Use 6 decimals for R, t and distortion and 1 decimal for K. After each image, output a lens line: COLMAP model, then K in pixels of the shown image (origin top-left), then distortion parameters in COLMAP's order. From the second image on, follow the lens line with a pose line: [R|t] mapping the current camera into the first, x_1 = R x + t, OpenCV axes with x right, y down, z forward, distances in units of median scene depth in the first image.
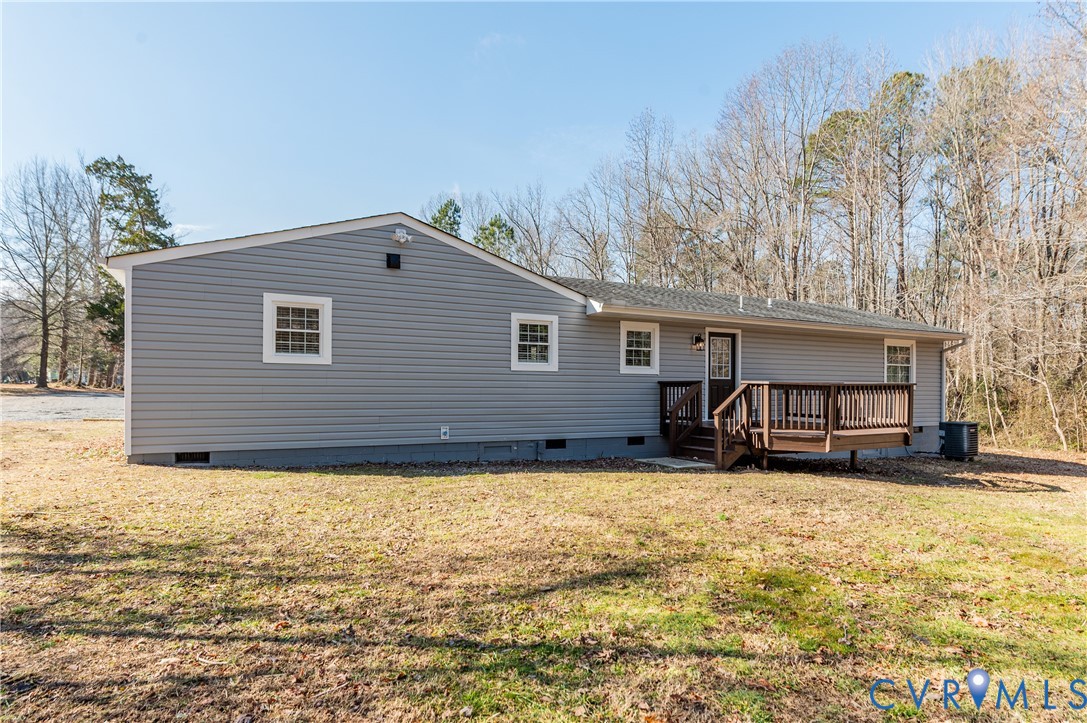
lens RADIAL K [[545.2, 0, 543.4], [0, 545.2, 364.0], [0, 0, 1]] dist [0.001154, -0.000591]
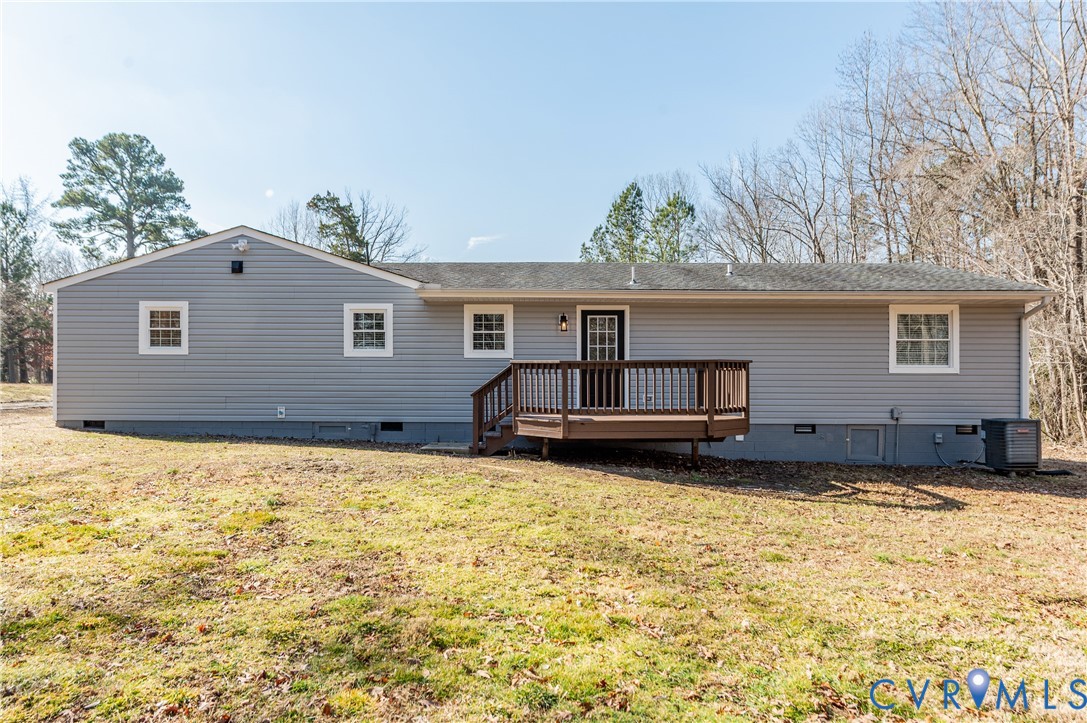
lens RADIAL K [[593.4, 0, 543.5], [0, 593.4, 363.3], [0, 0, 1]] dist [-0.001329, 0.000674]
pose [[0.904688, -0.021599, -0.425527, 0.767268], [0.022519, 0.999742, -0.002868, 0.035394], [0.425479, -0.006988, 0.904941, 0.096093]]
